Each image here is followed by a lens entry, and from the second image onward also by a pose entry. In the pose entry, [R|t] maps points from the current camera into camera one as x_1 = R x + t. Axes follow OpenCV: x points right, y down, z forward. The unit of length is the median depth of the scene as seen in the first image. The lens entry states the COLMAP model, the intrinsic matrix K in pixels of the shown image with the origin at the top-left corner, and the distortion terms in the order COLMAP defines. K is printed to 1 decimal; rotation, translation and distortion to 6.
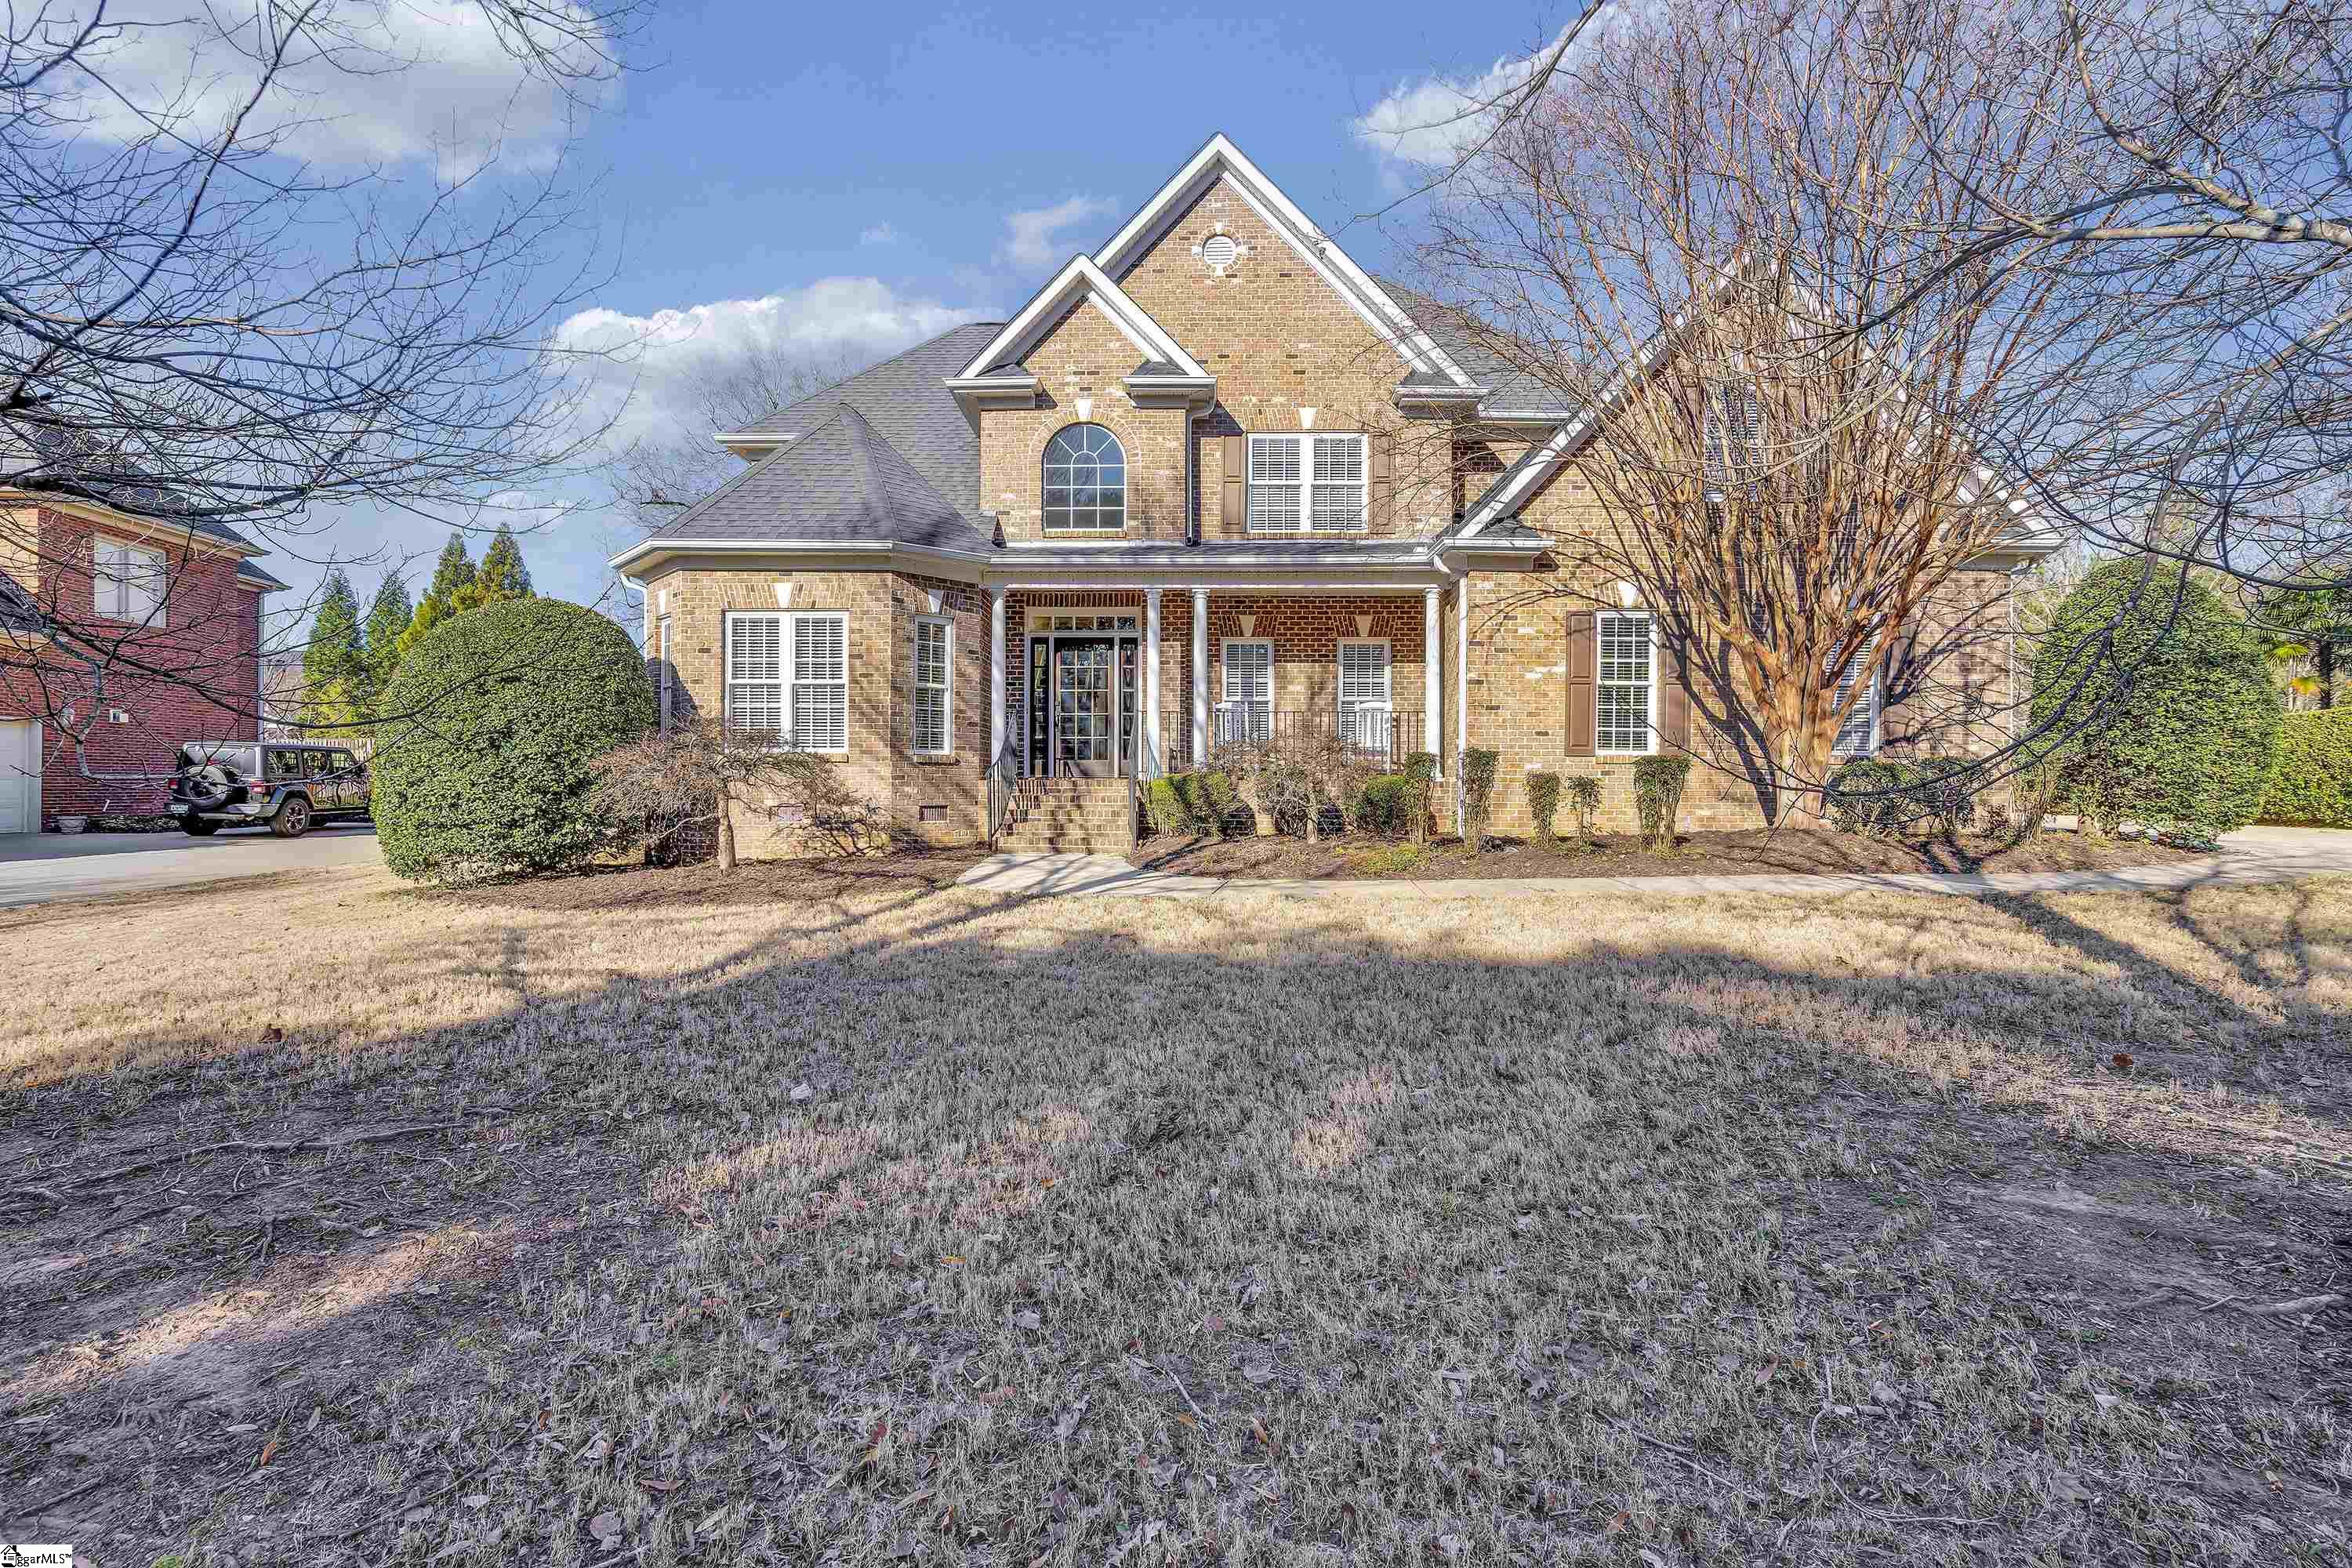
lens RADIAL K [[1049.7, 0, 1176.0], [0, 1049.7, 781.2], [0, 0, 1]] dist [-0.005355, 0.000372]
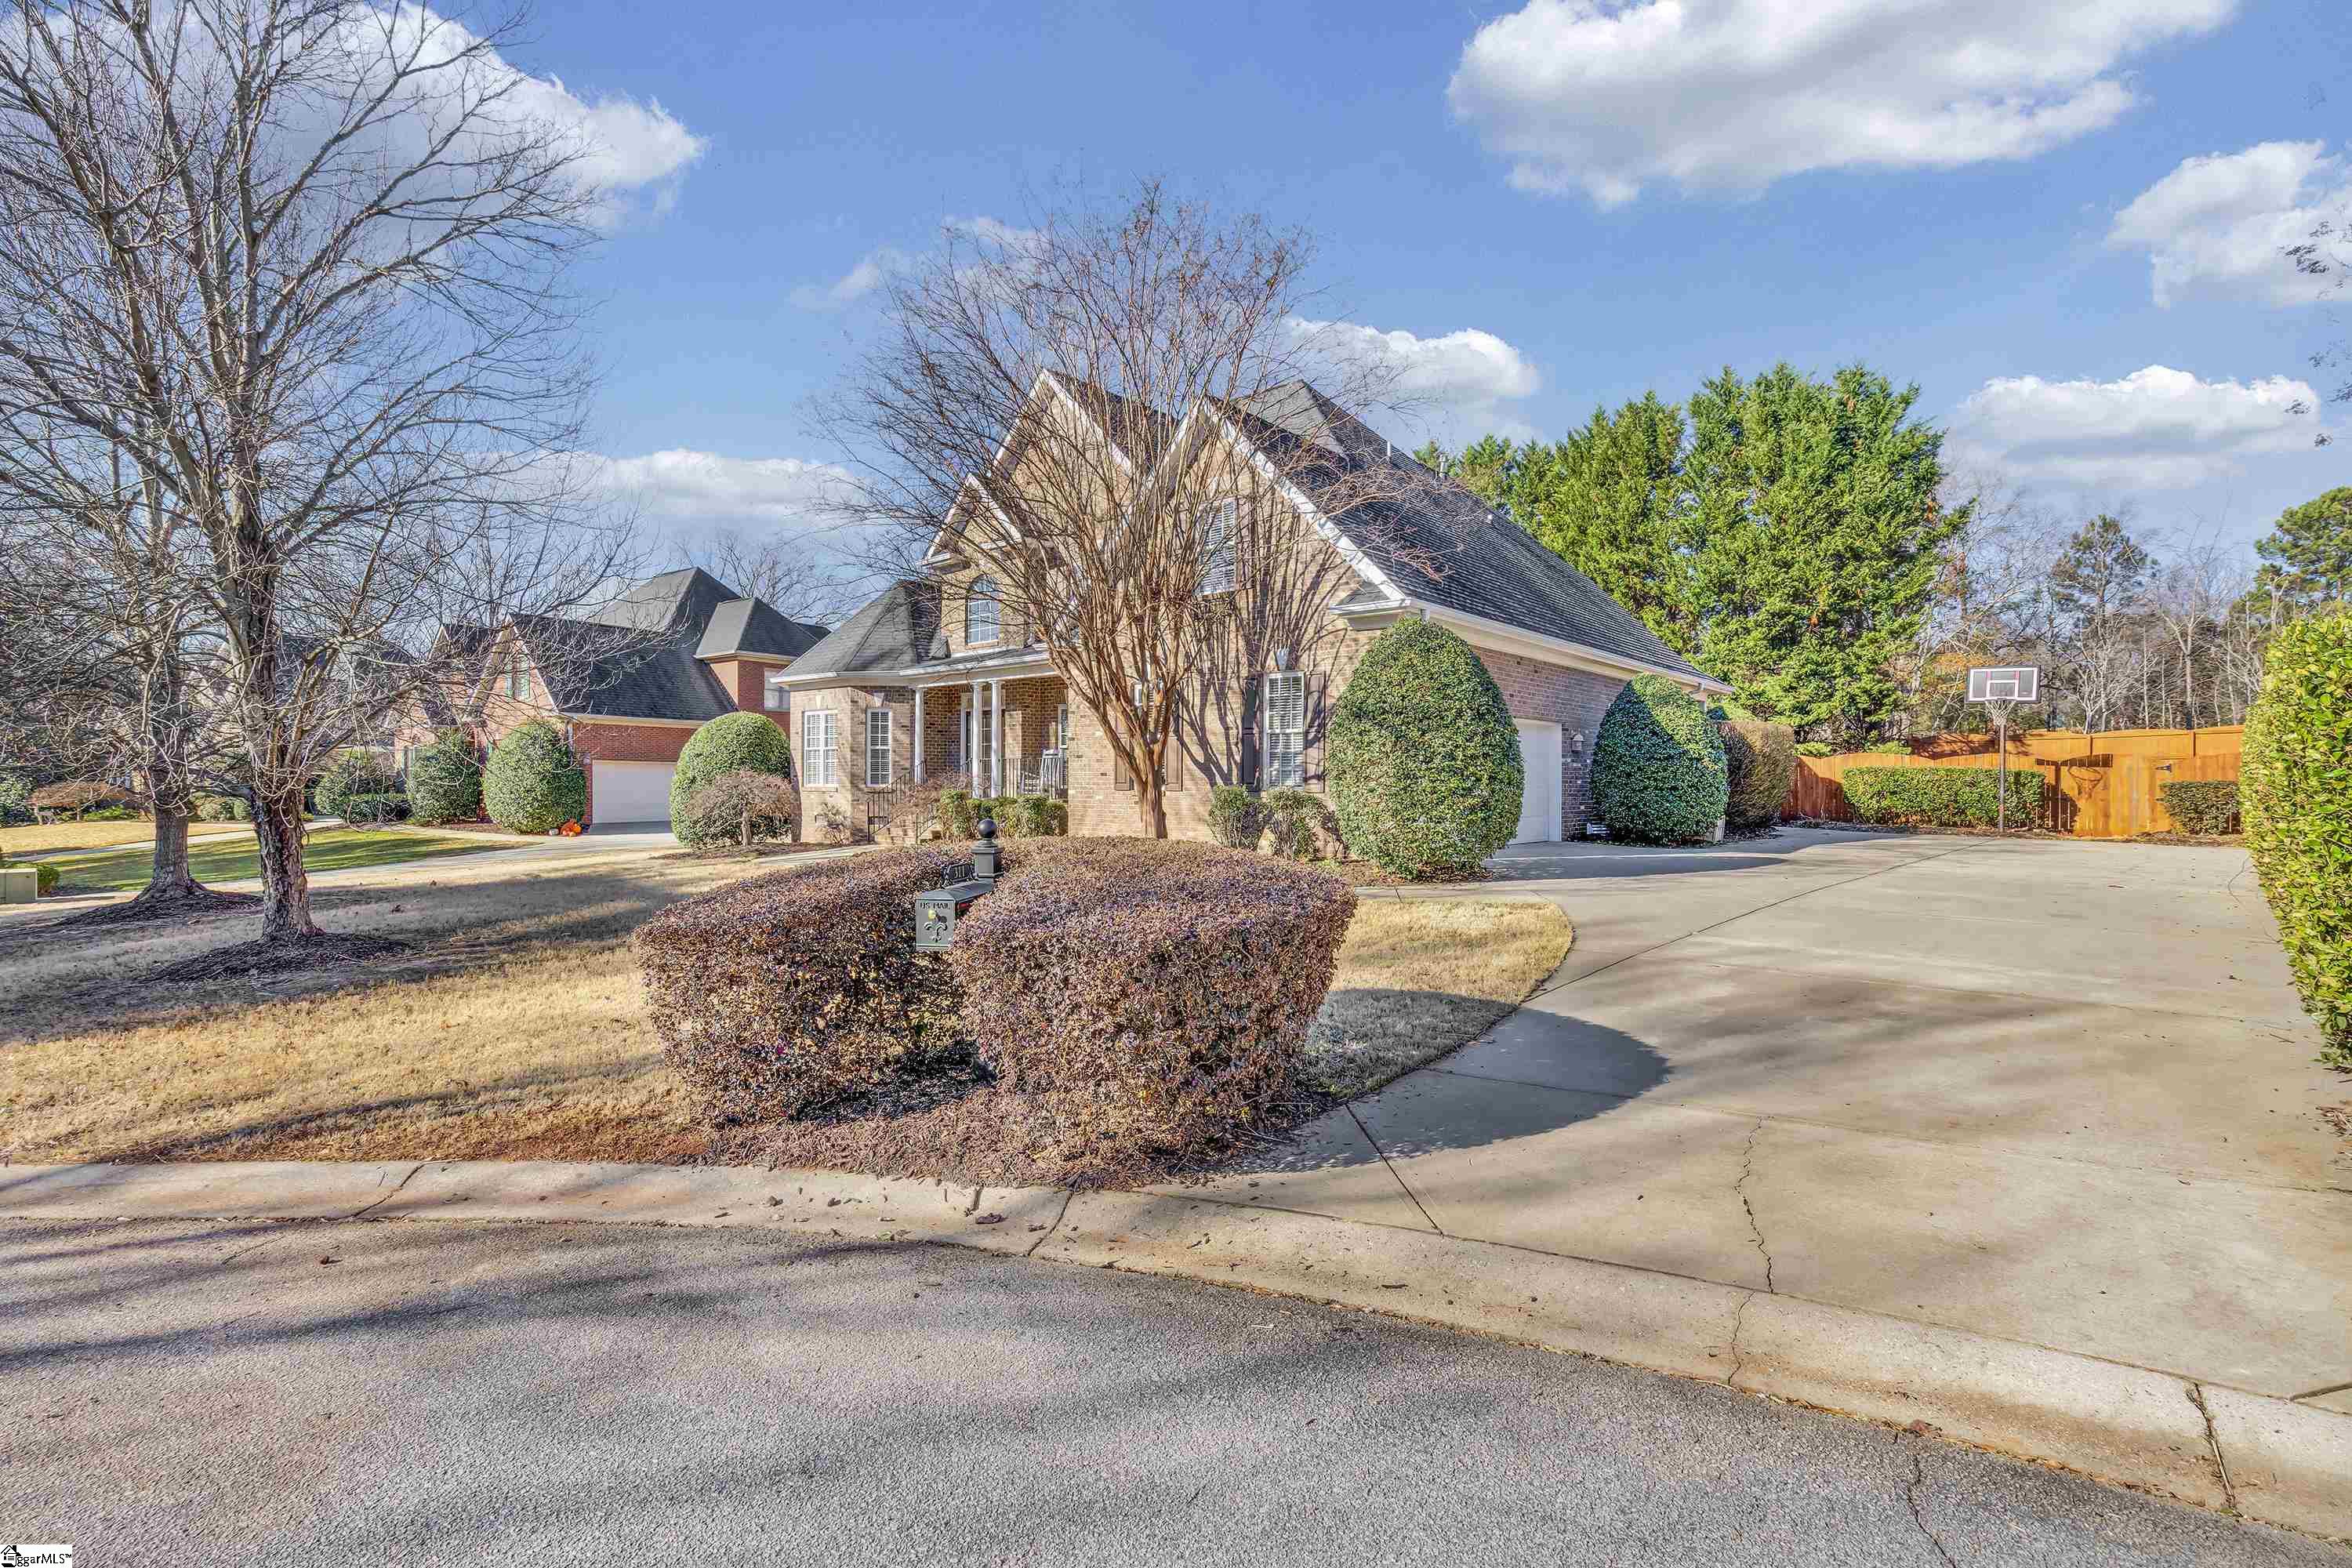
lens RADIAL K [[1049.7, 0, 1175.0], [0, 1049.7, 785.8], [0, 0, 1]] dist [-0.005355, 0.000372]
pose [[0.757147, 0.001853, -0.653242, 1.286949], [-0.001085, 0.999998, 0.001580, -0.031010], [0.653244, -0.000487, 0.757148, -0.002345]]
